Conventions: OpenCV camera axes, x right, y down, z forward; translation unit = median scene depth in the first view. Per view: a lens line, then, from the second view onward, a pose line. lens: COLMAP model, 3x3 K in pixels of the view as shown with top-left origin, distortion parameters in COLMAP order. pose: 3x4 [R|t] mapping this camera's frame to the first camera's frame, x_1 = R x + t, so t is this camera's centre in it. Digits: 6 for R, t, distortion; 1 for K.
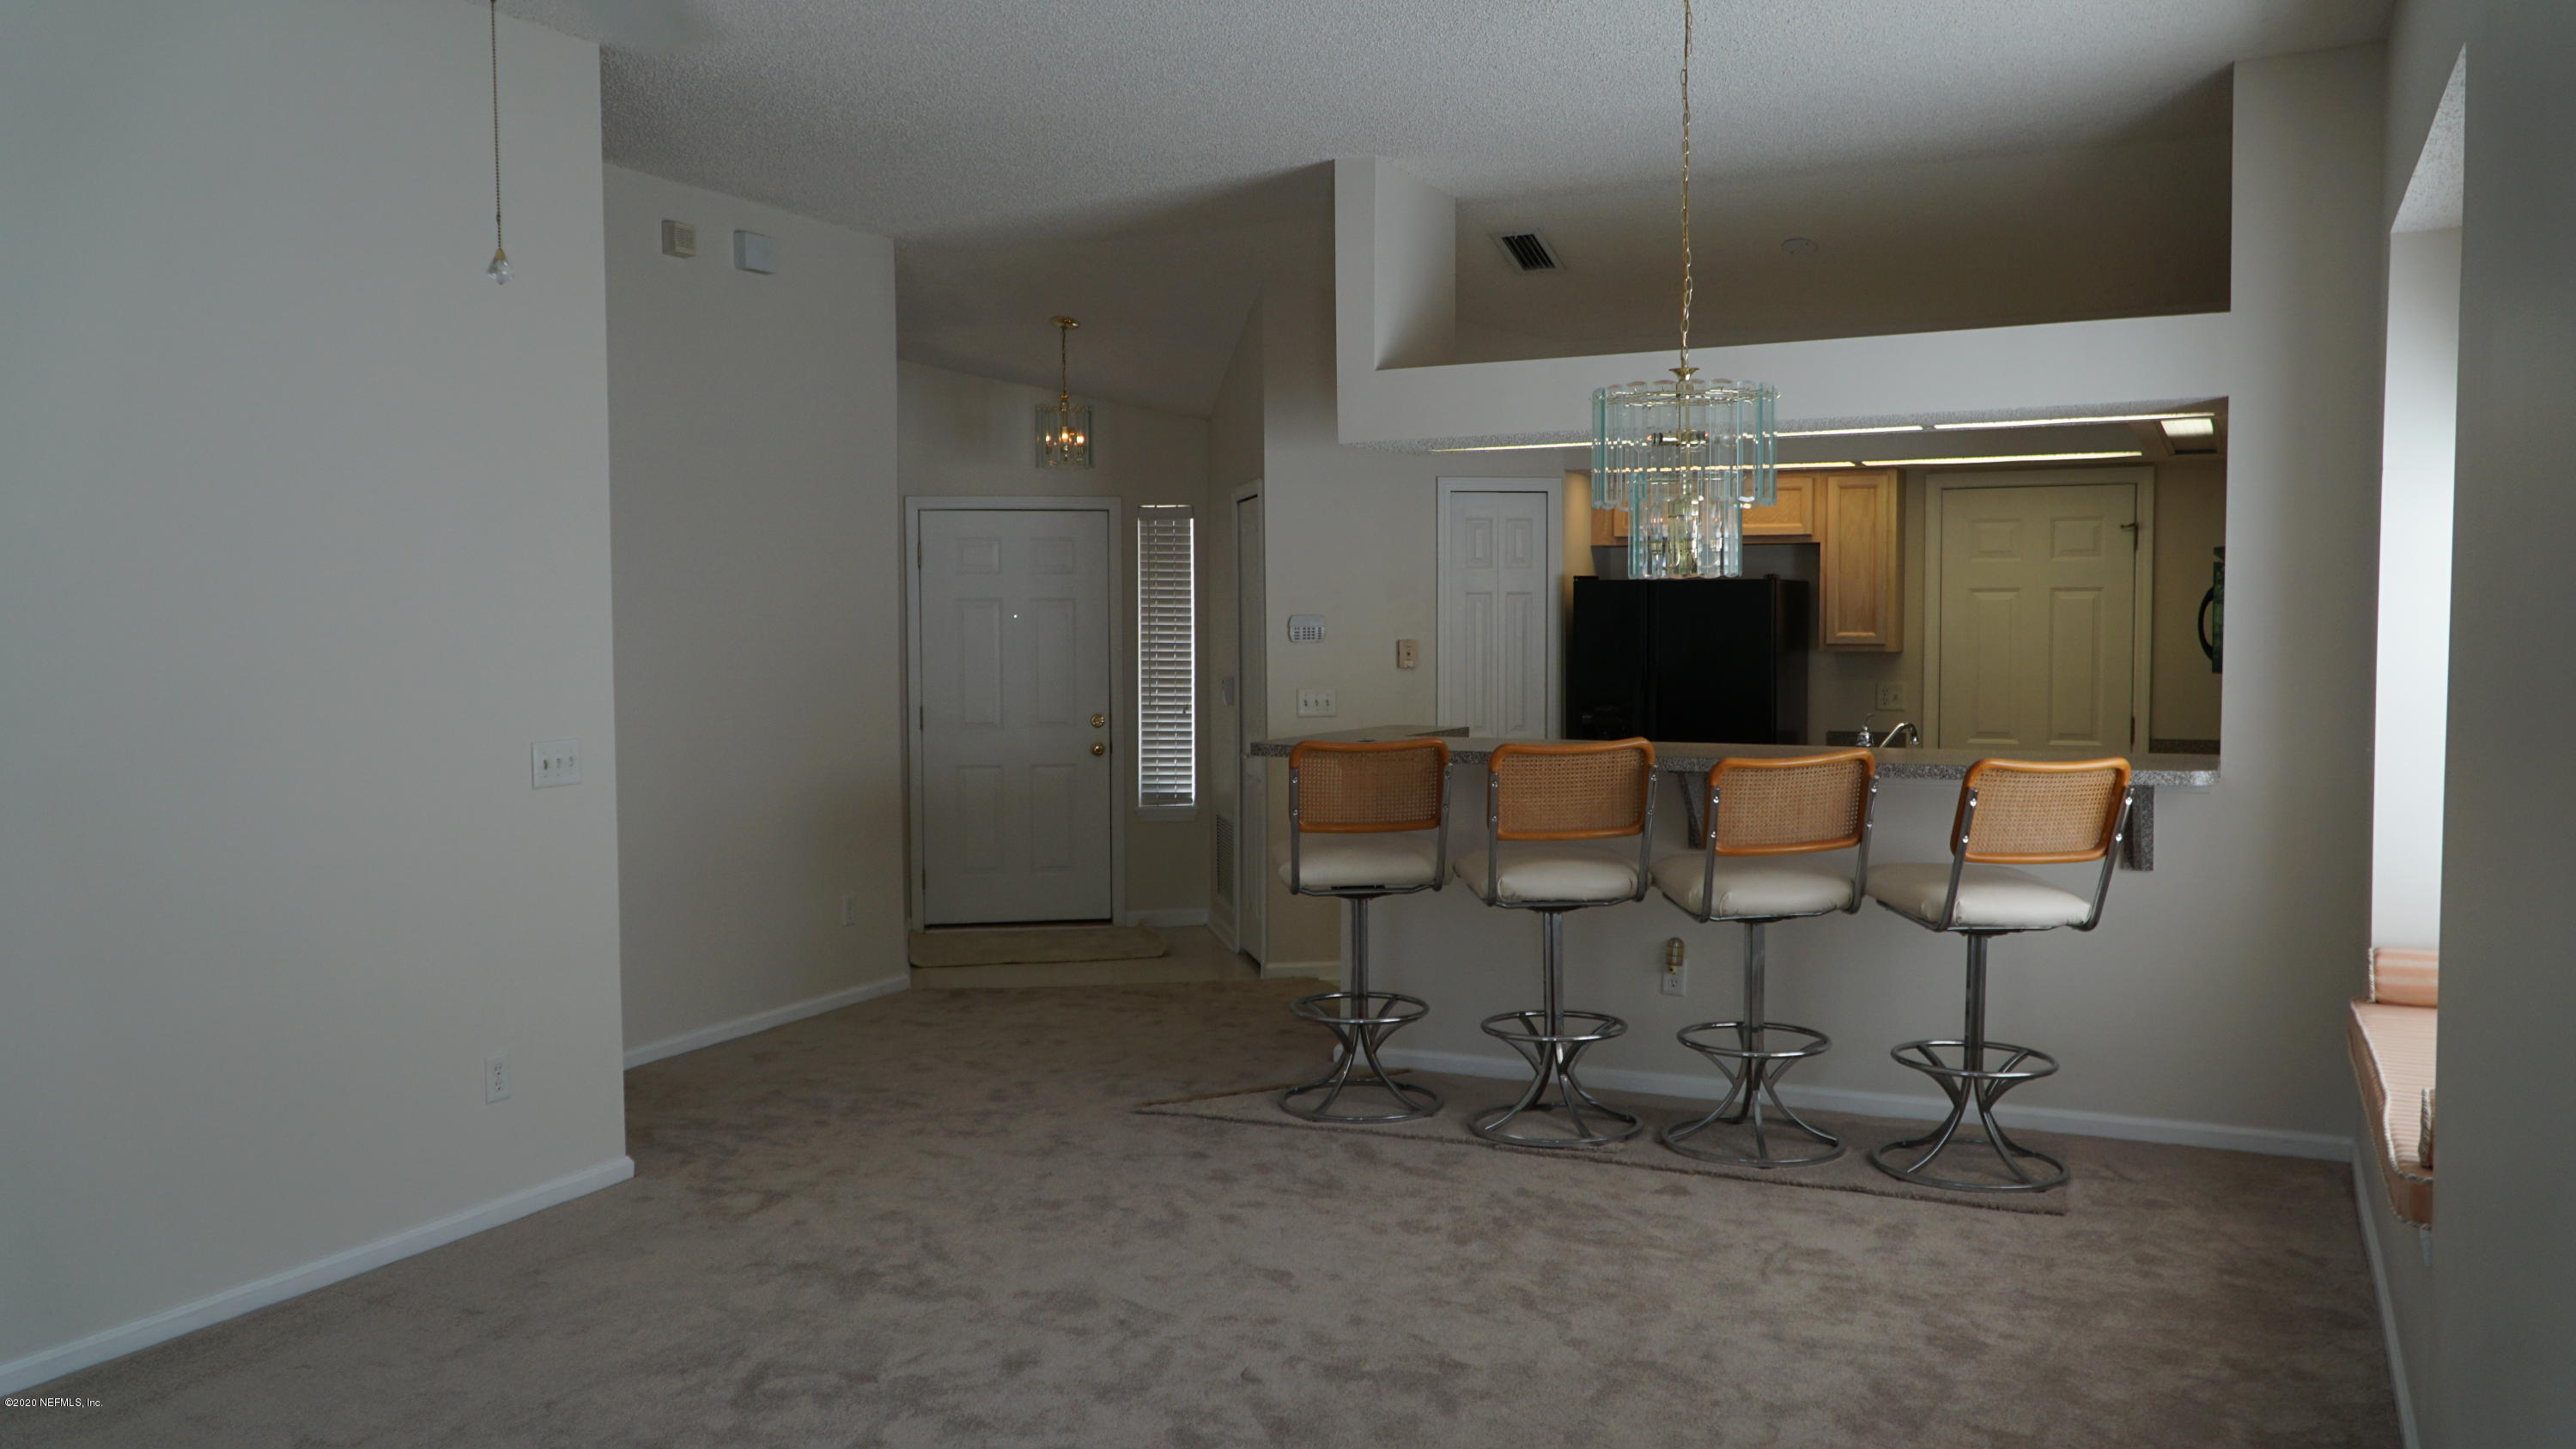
lens RADIAL K [[2051.2, 0, 1290.3], [0, 2051.2, 725.3], [0, 0, 1]] dist [0.002000, -0.005958]
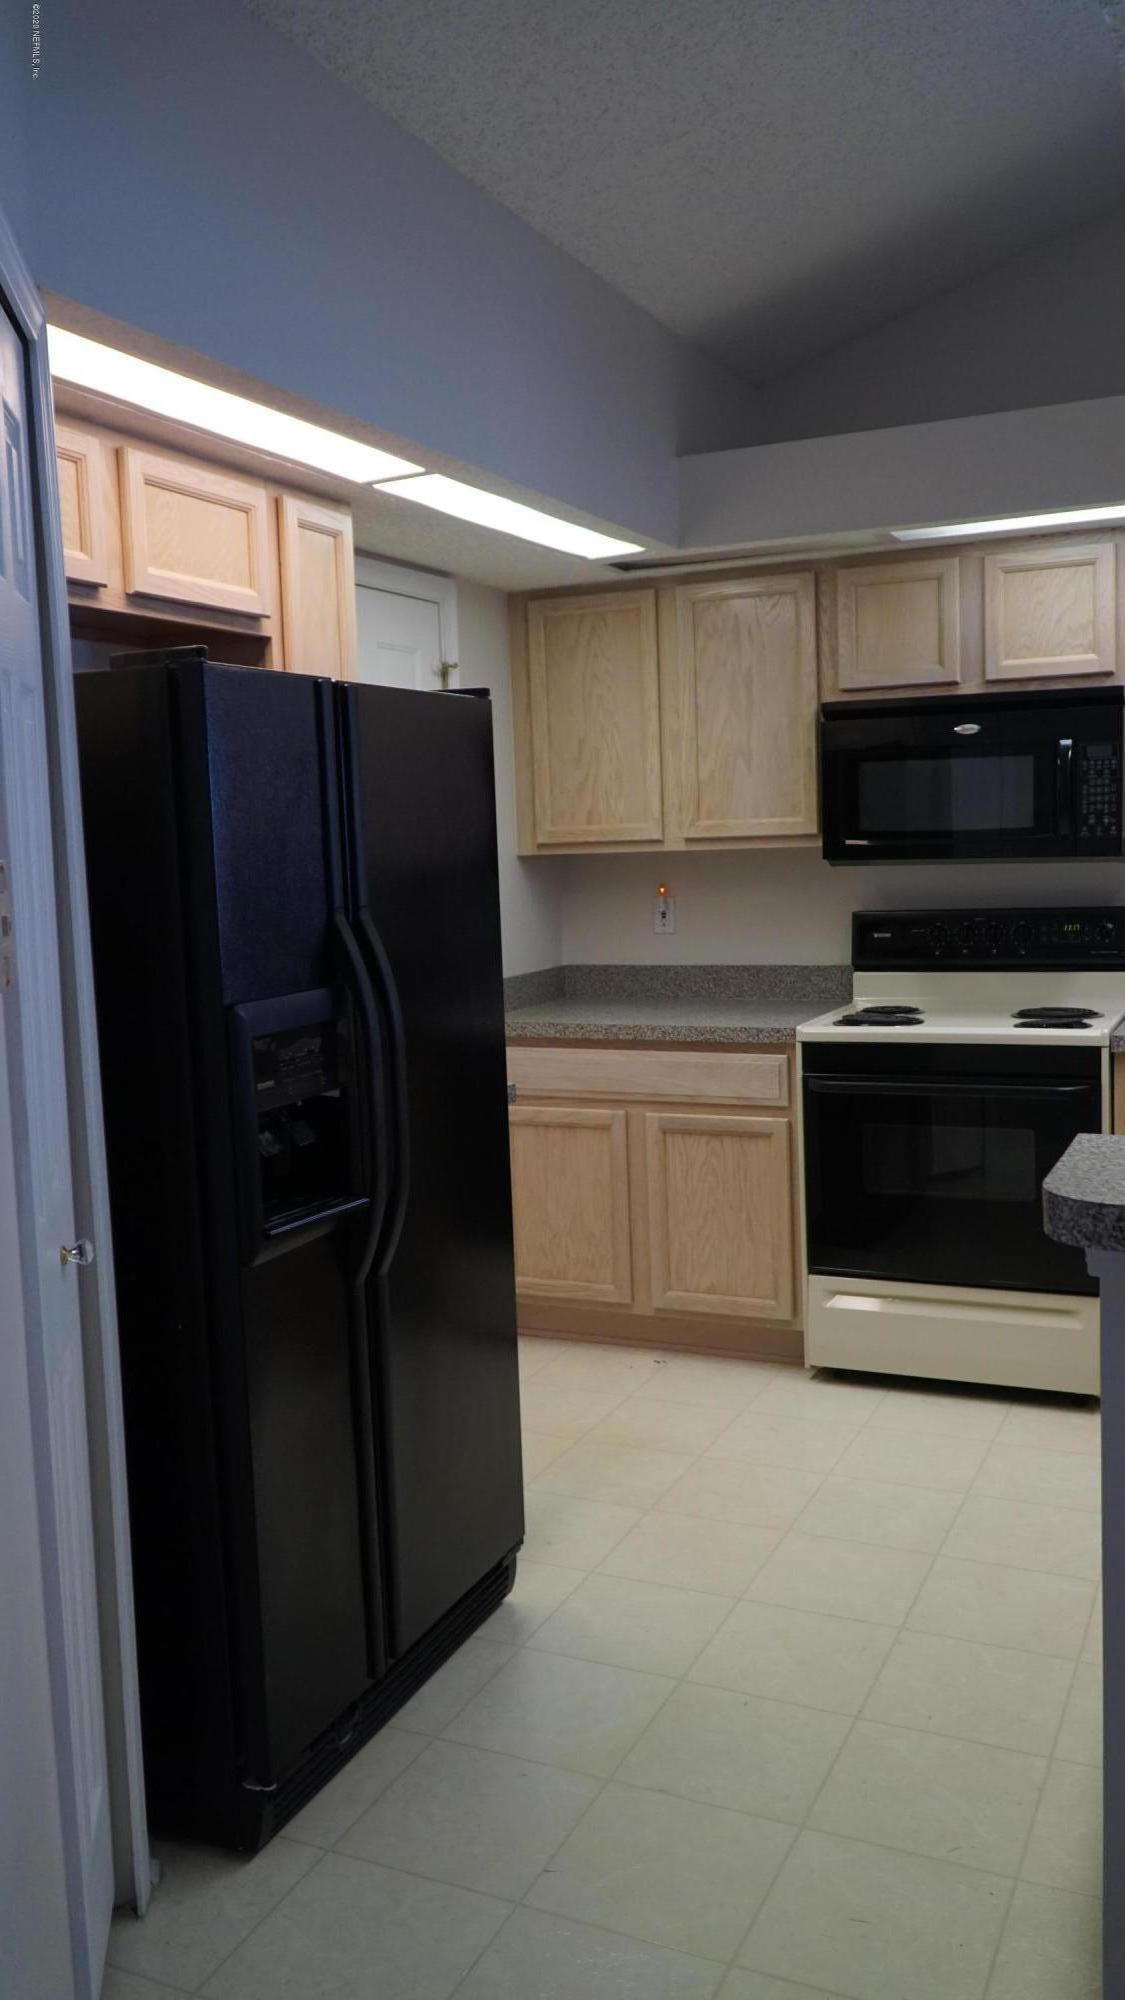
lens RADIAL K [[1592.8, 0, 577.1], [0, 1592.8, 984.4], [0, 0, 1]] dist [0.002000, -0.005958]
pose [[-0.016203, -0.093090, 0.995526, -0.108356], [0.089190, 0.991553, 0.094170, -0.040033], [-0.995883, 0.090317, -0.007763, 0.953907]]
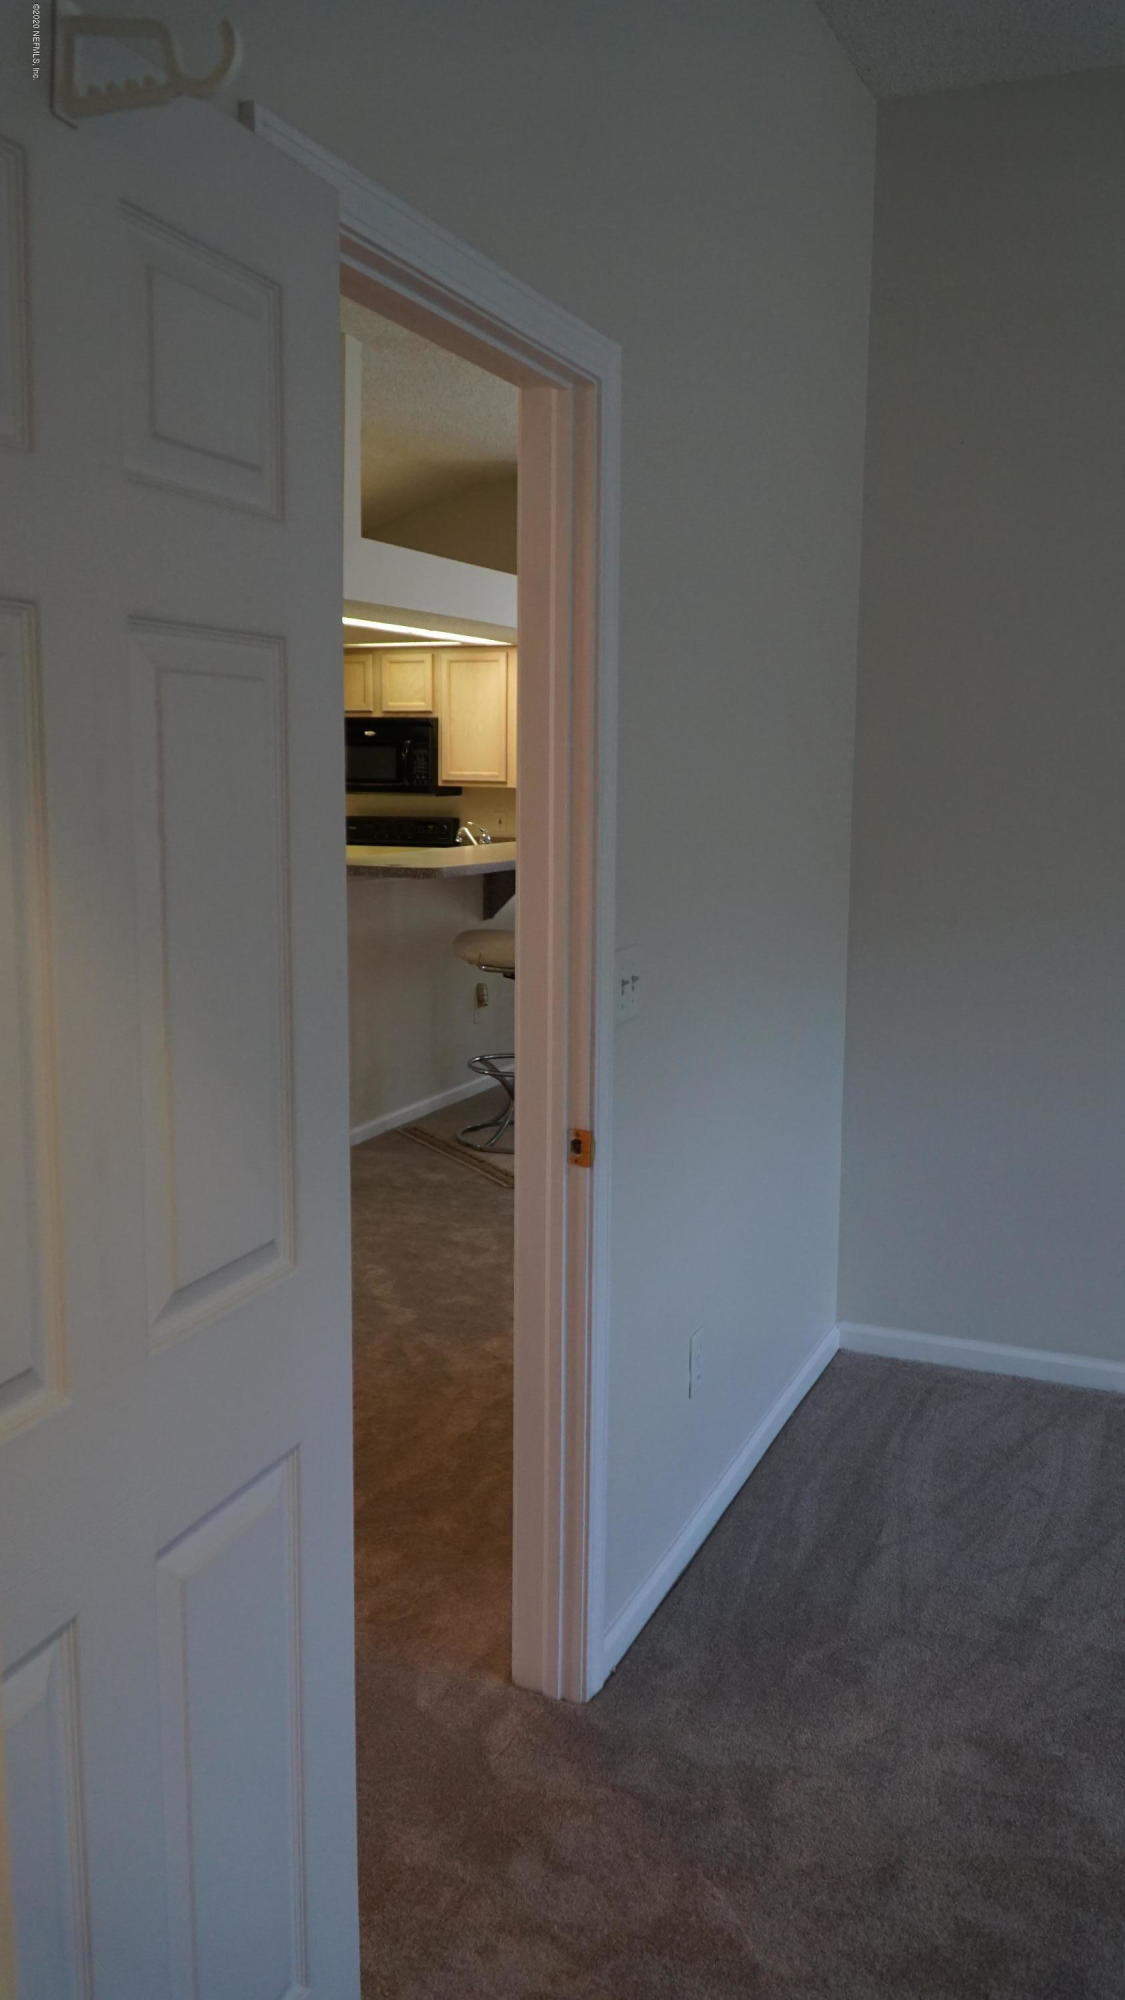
lens RADIAL K [[1592.8, 0, 551.3], [0, 1592.8, 1002.1], [0, 0, 1]] dist [0.002000, -0.005958]
pose [[-0.033726, -0.147815, 0.988440, -0.702282], [0.045902, 0.987730, 0.149275, -0.036718], [-0.998376, 0.050405, -0.026527, 0.744359]]
